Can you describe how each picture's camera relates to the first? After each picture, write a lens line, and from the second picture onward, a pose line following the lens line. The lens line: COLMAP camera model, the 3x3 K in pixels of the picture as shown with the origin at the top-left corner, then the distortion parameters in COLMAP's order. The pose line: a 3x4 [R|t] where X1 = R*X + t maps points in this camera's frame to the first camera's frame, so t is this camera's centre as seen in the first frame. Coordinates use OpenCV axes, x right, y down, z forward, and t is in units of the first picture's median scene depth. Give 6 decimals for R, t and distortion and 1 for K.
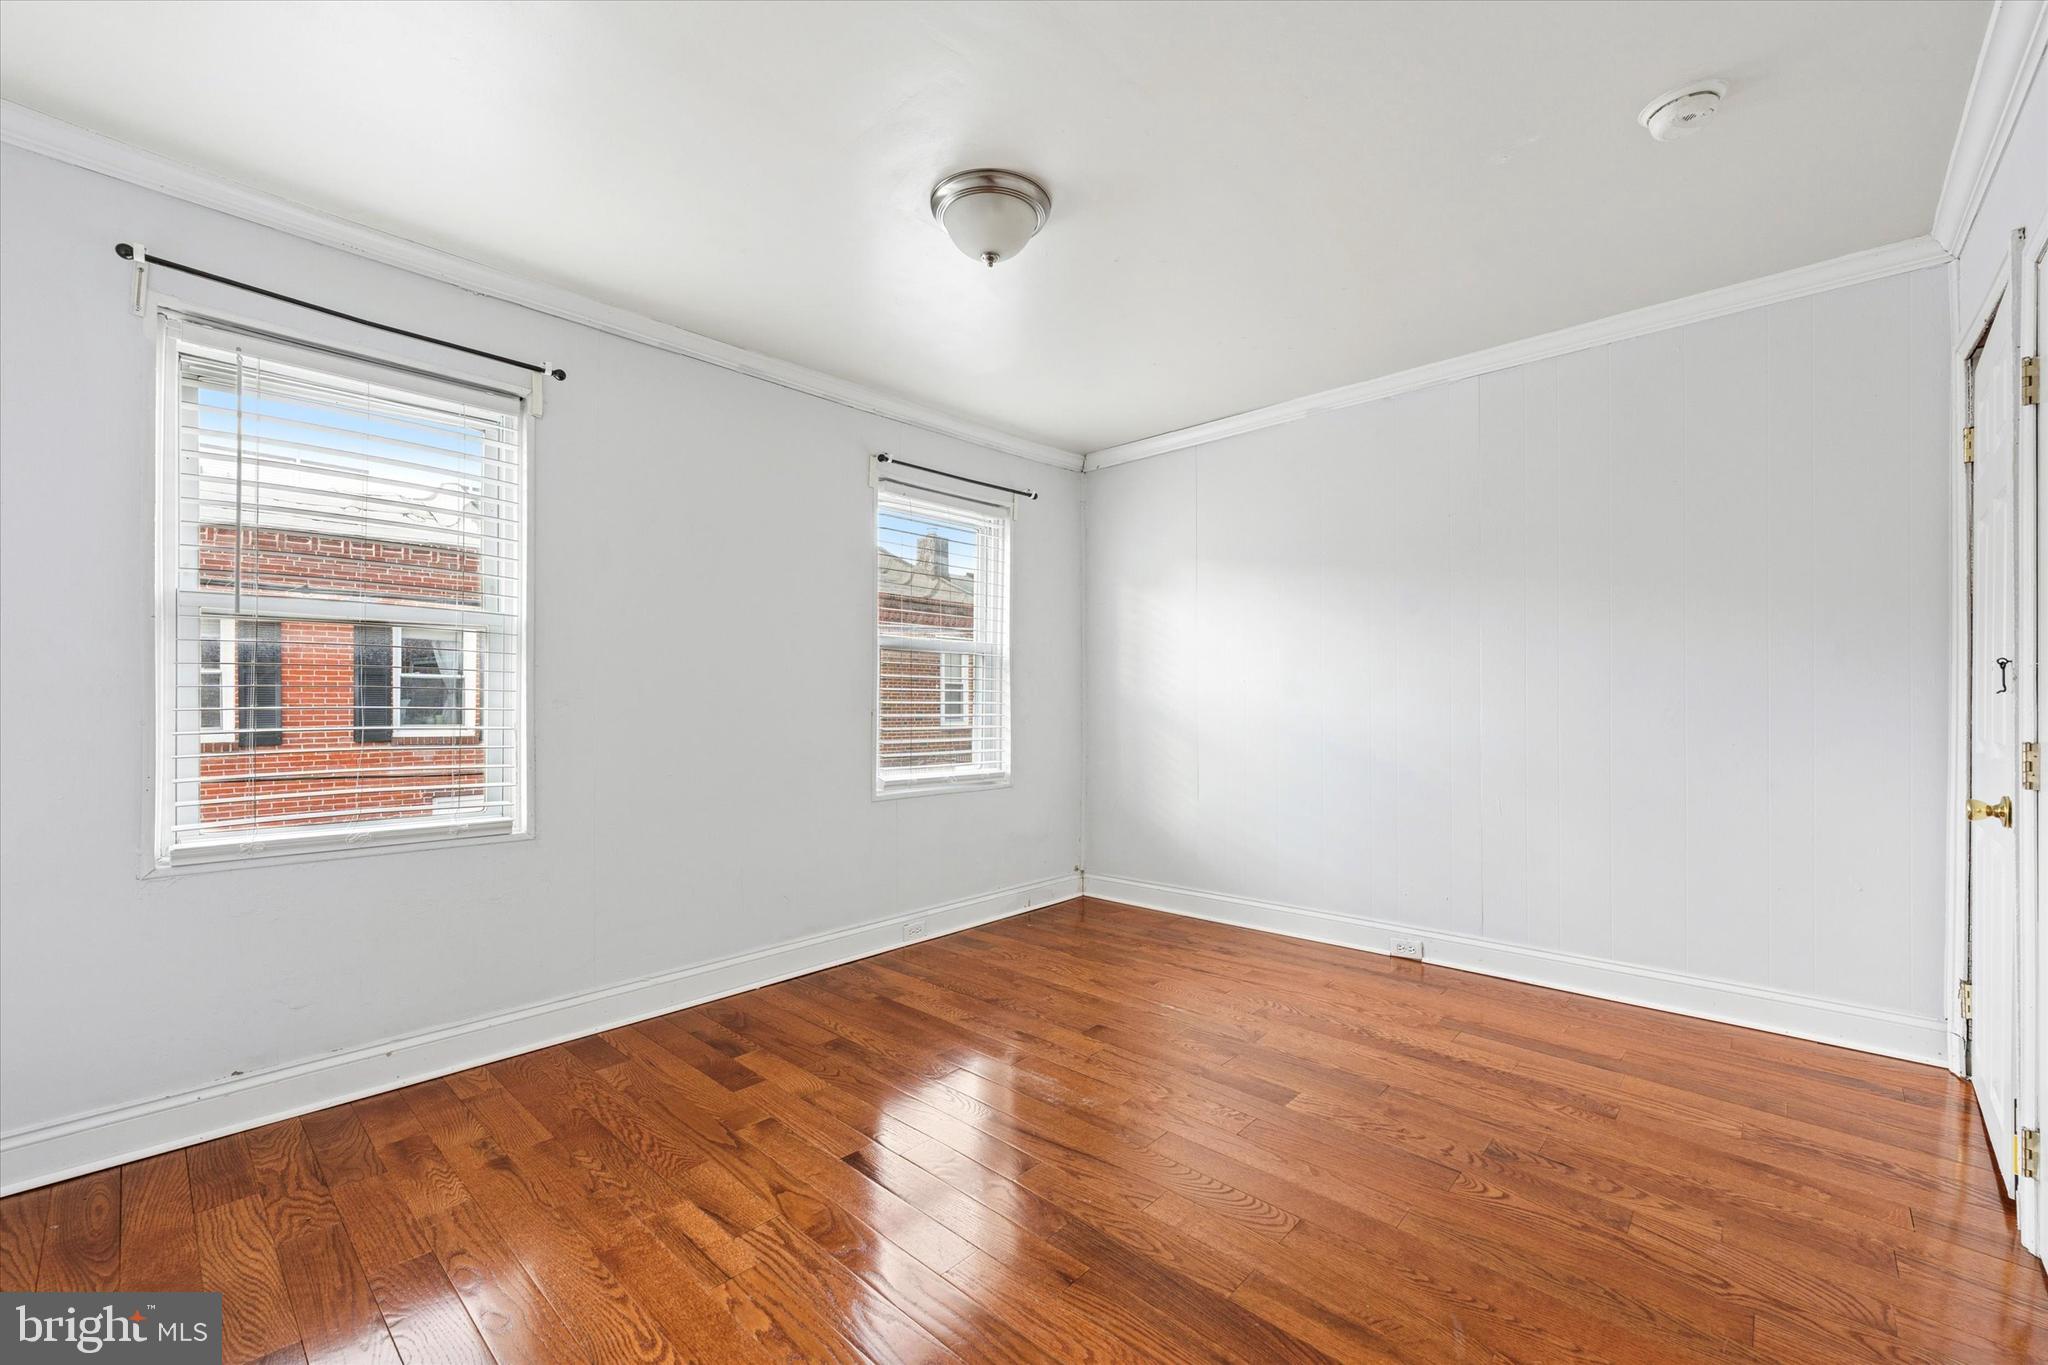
lens RADIAL K [[841.7, 0, 1025.1], [0, 841.7, 694.5], [0, 0, 1]] dist [-0.000612, -0.000670]
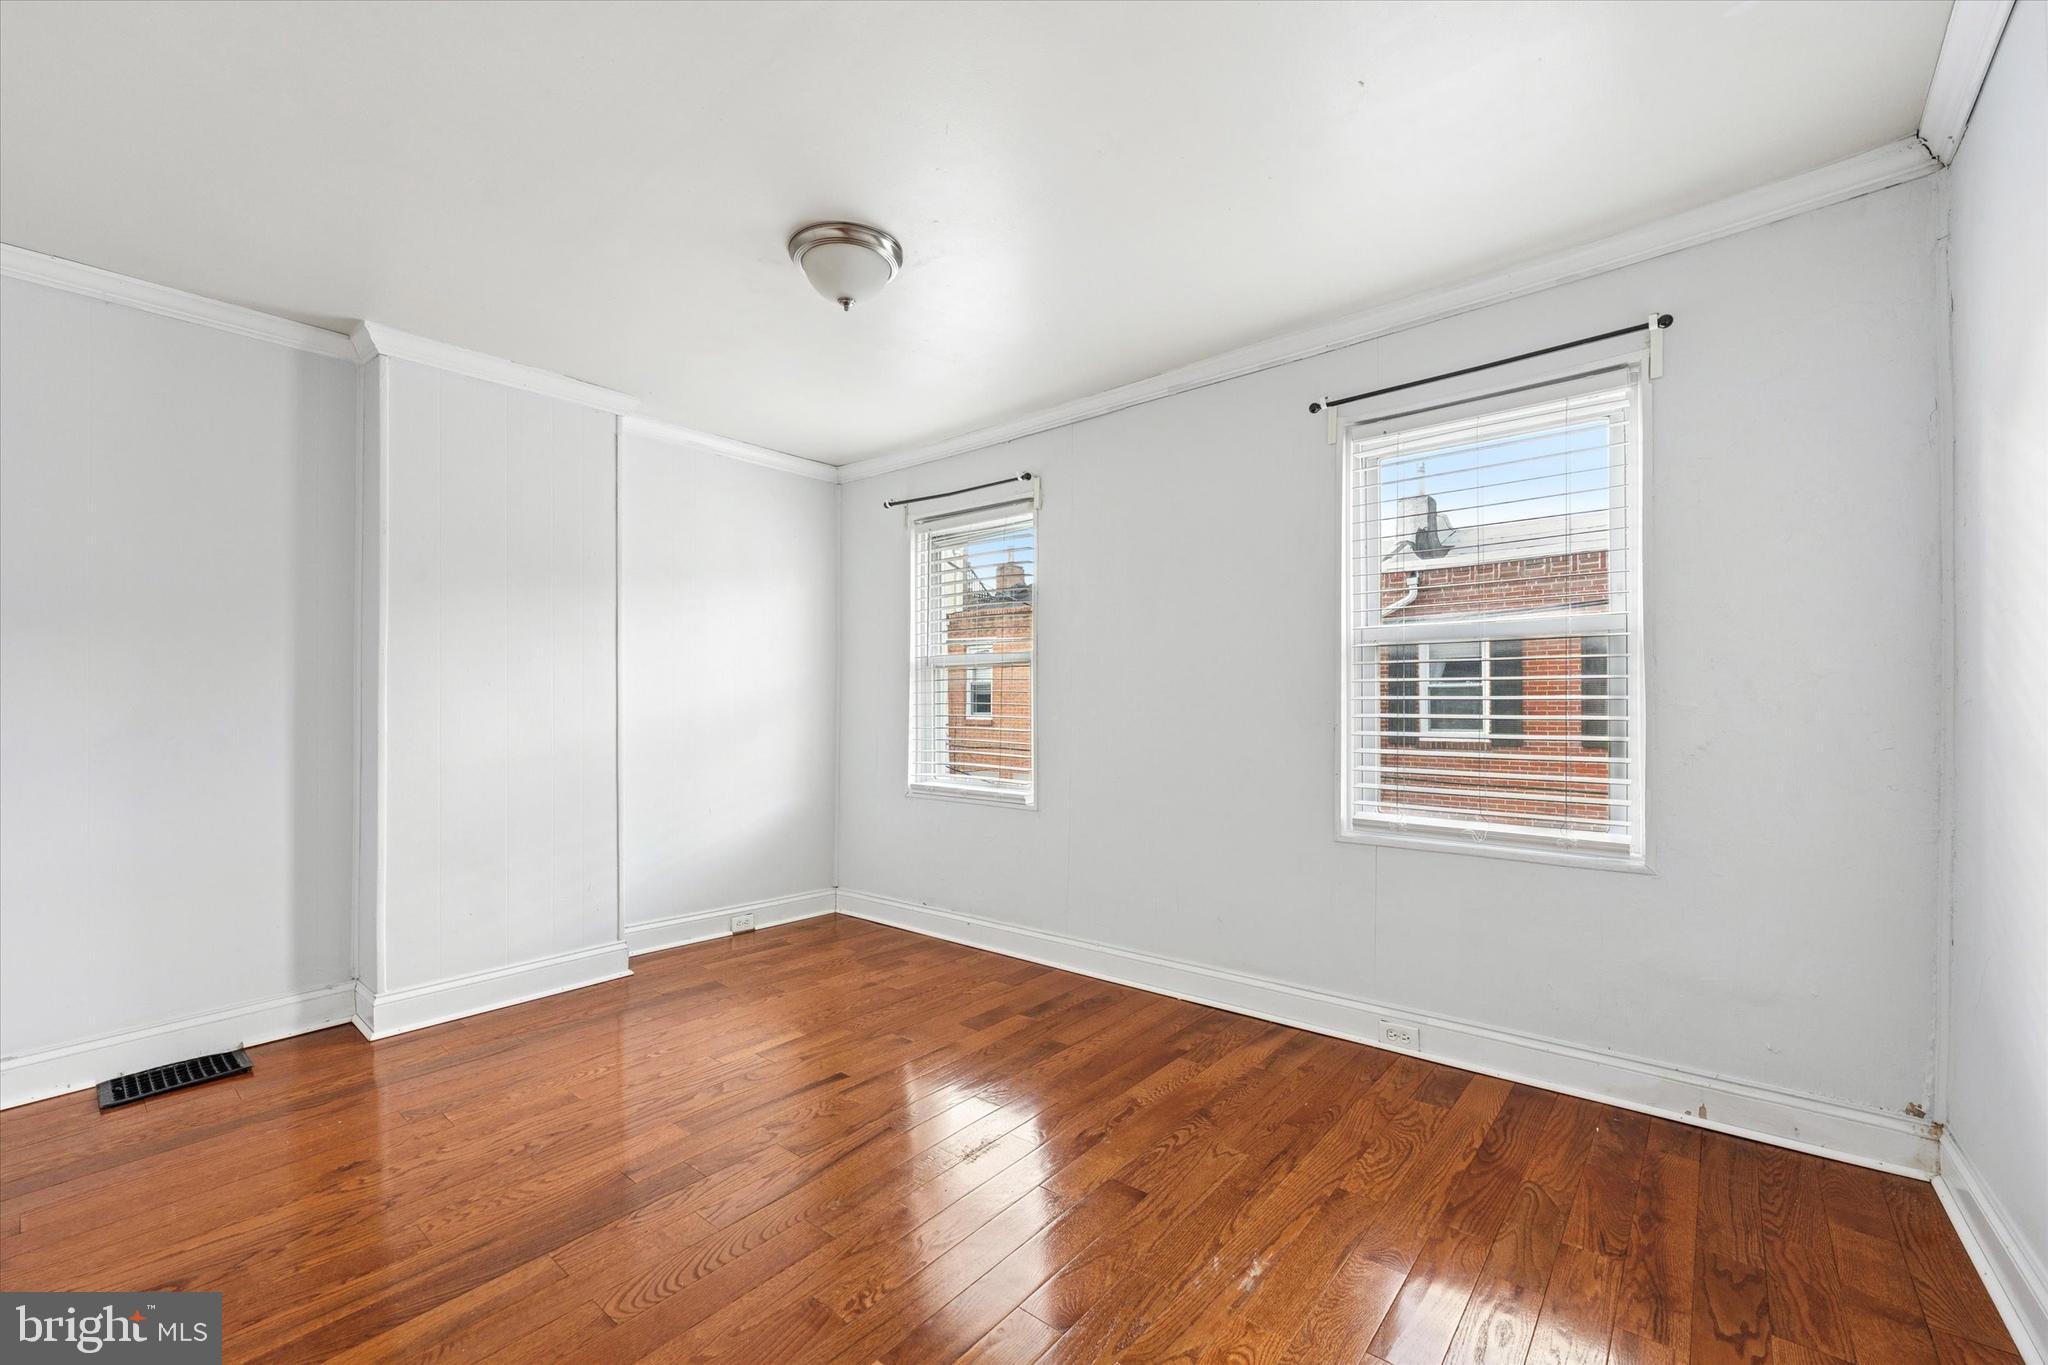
lens RADIAL K [[841.7, 0, 1025.6], [0, 841.7, 694.2], [0, 0, 1]] dist [-0.000612, -0.000670]
pose [[0.036936, -0.014278, -0.999216, 0.630501], [0.008346, 0.999867, -0.013979, -0.001964], [0.999283, -0.007823, 0.037051, 0.720400]]
